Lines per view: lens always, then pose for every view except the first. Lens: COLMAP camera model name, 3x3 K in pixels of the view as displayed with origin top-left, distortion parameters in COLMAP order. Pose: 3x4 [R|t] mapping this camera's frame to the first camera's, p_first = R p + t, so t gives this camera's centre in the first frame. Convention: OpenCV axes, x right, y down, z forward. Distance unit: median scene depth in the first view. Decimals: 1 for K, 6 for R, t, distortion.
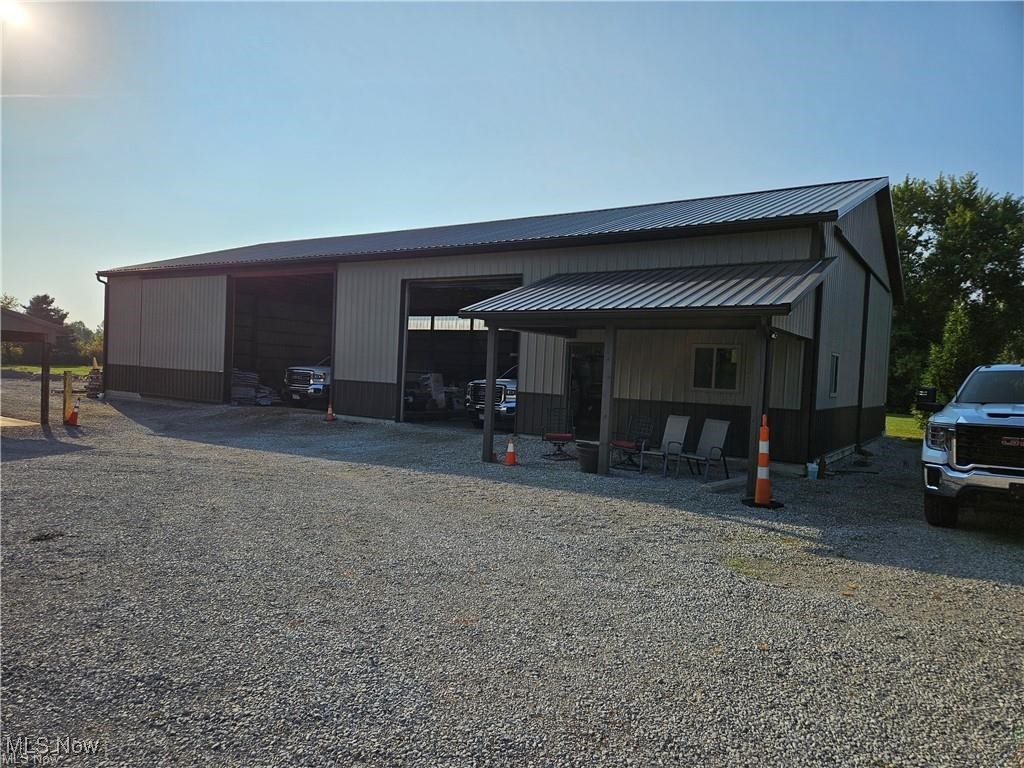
lens RADIAL K [[685.3, 0, 505.8], [0, 685.3, 388.9], [0, 0, 1]] dist [0.074597, -0.059874]
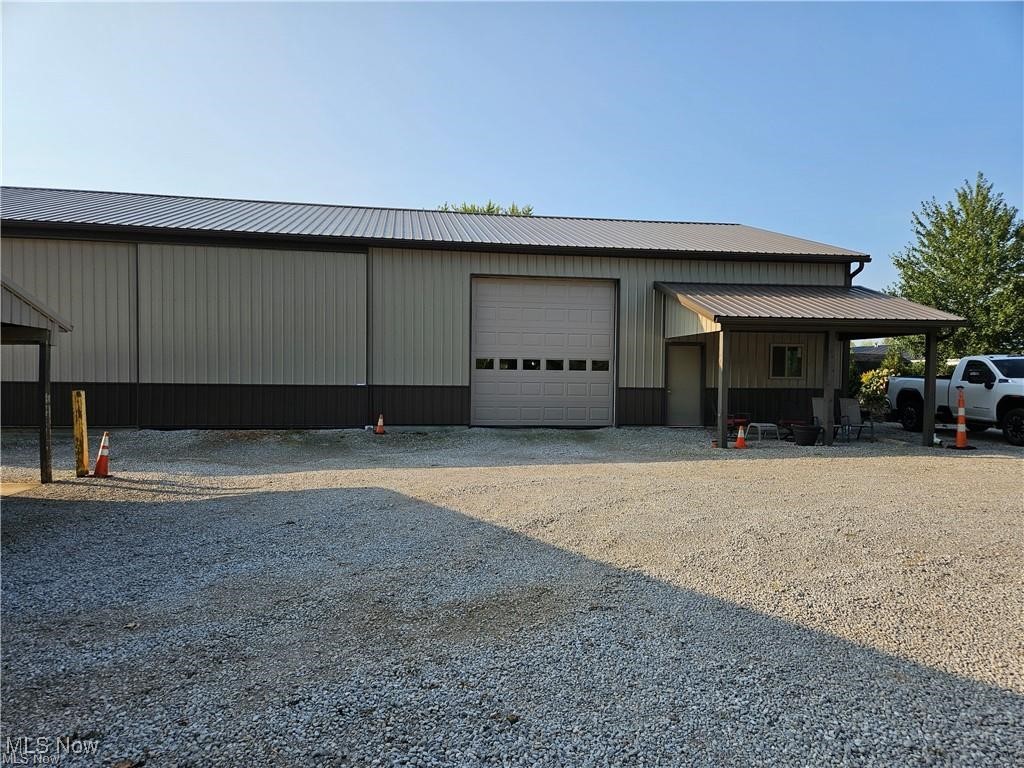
lens RADIAL K [[685.3, 0, 512.6], [0, 685.3, 395.3], [0, 0, 1]] dist [0.074597, -0.059874]
pose [[0.724889, -0.060106, 0.686239, -1.079456], [0.042305, 0.998190, 0.042742, -0.046673], [-0.687566, -0.001952, 0.726120, 0.407928]]
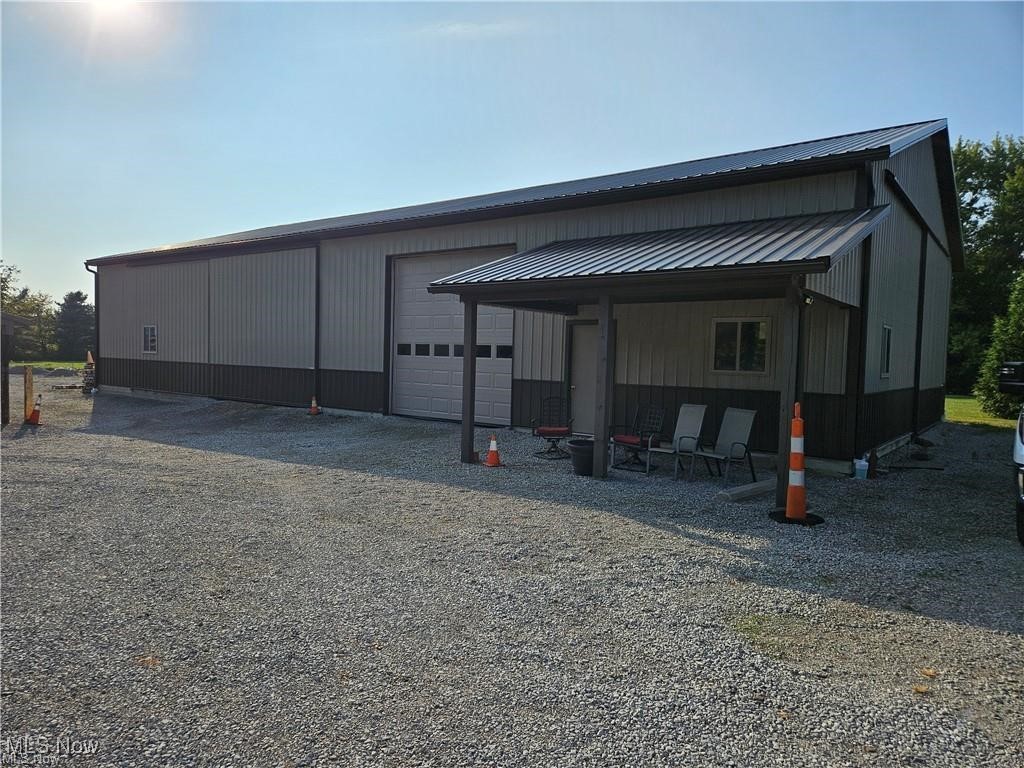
lens RADIAL K [[685.3, 0, 509.1], [0, 685.3, 384.7], [0, 0, 1]] dist [0.074597, -0.059874]
pose [[0.998619, -0.018367, -0.049229, 0.069426], [0.018958, 0.999753, 0.011560, 0.001686], [0.049005, -0.012477, 0.998721, 0.160745]]
